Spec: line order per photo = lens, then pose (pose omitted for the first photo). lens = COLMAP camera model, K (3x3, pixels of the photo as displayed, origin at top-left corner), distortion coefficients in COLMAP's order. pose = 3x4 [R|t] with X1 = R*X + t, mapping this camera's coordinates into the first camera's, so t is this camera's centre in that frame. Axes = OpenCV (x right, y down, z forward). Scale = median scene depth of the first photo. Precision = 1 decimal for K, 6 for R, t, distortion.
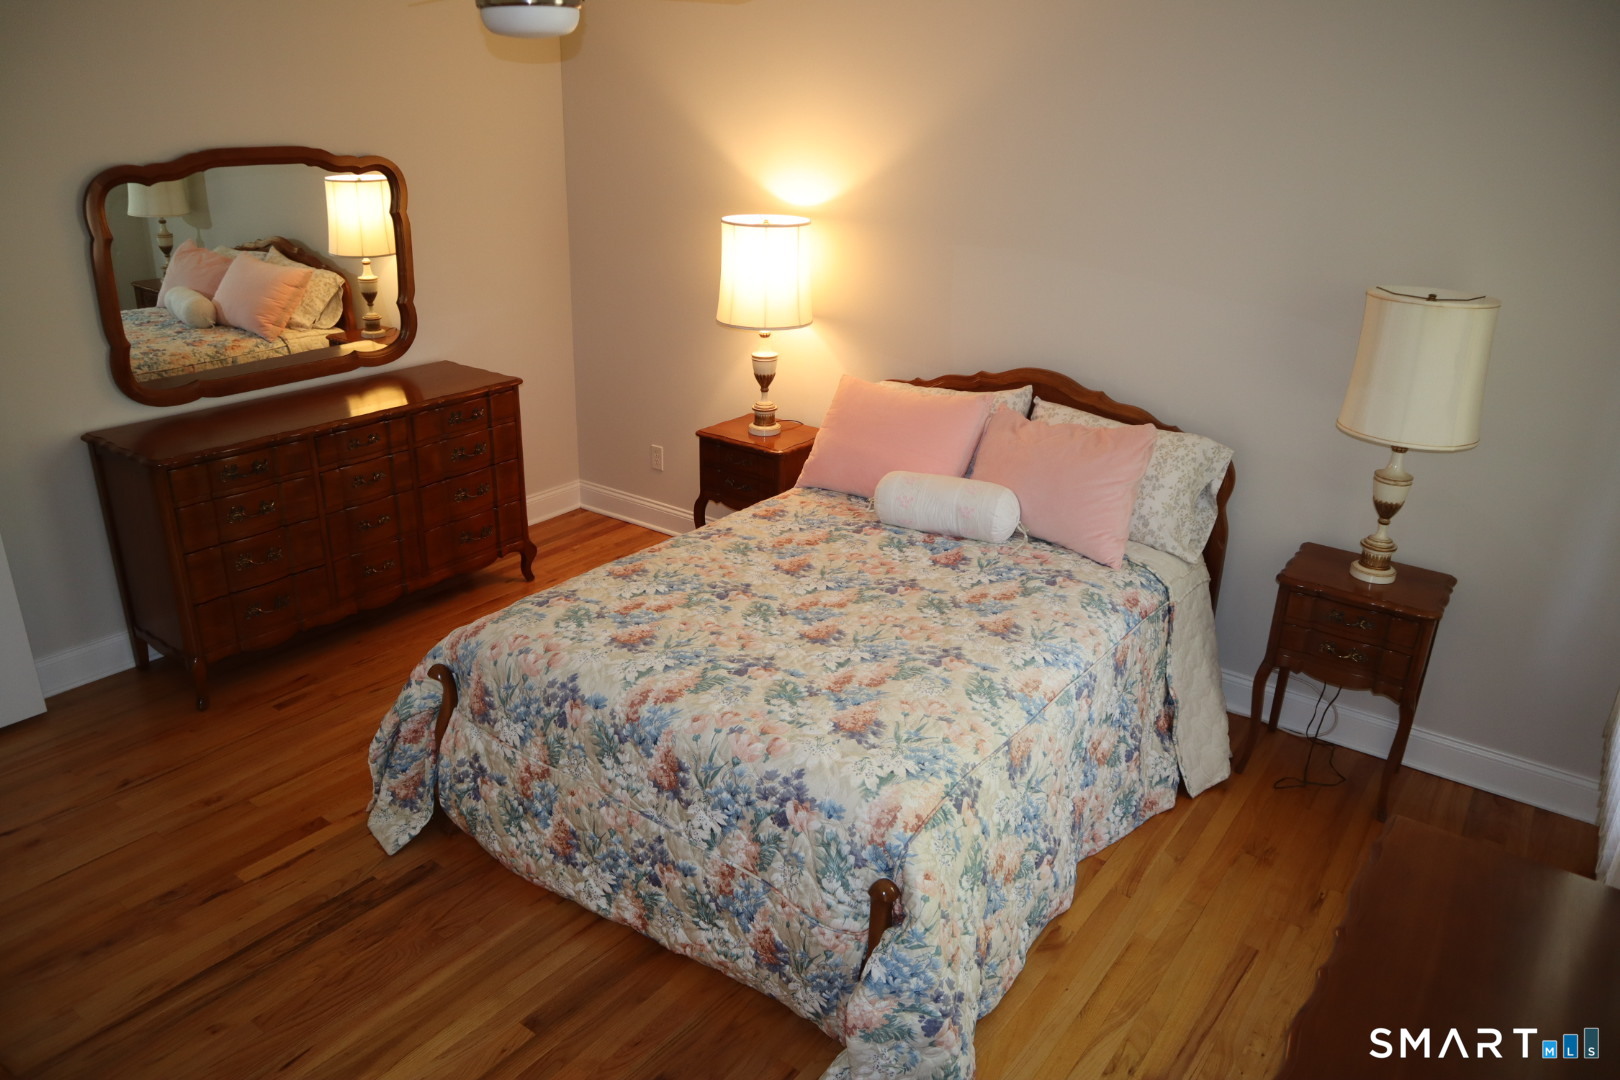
lens RADIAL K [[1098.9, 0, 810.0], [0, 1098.9, 540.0], [0, 0, 1]] dist [-0.134821, 0.082613]
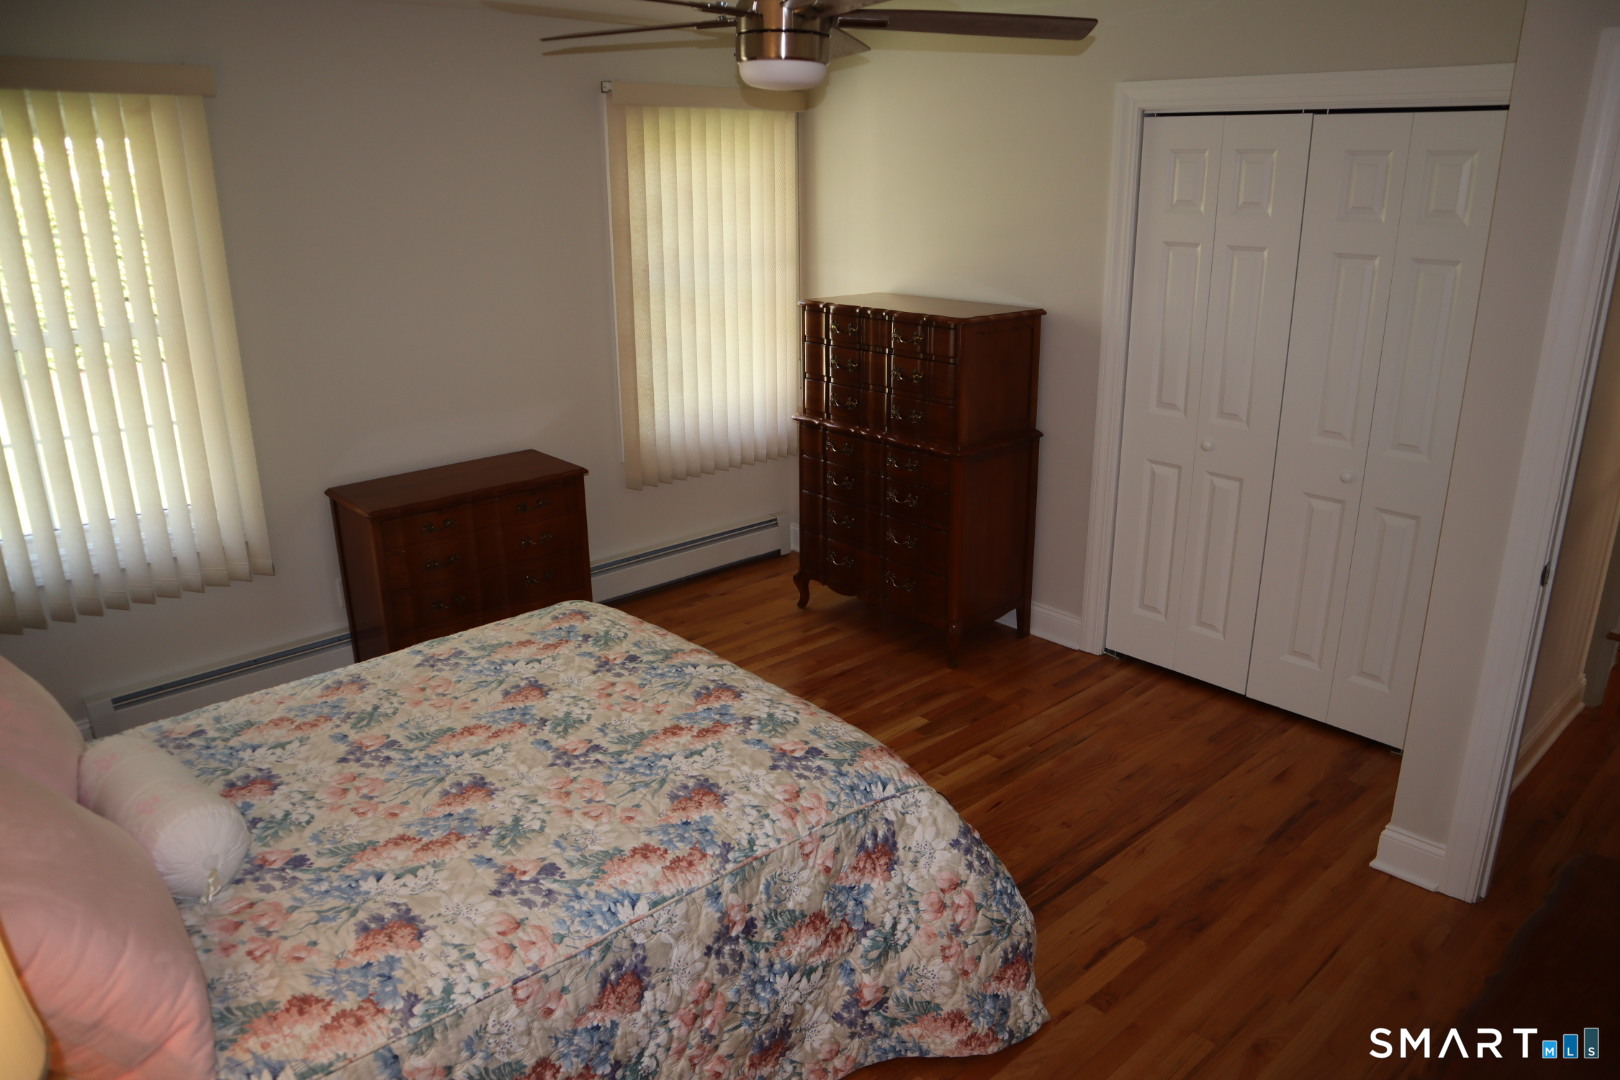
lens RADIAL K [[1098.9, 0, 810.0], [0, 1098.9, 540.0], [0, 0, 1]] dist [-0.134821, 0.082613]
pose [[-0.982269, -0.113923, 0.148891, -0.378176], [0.001371, 0.789805, 0.613357, -0.636718], [-0.187470, 0.602686, -0.775645, 1.632453]]
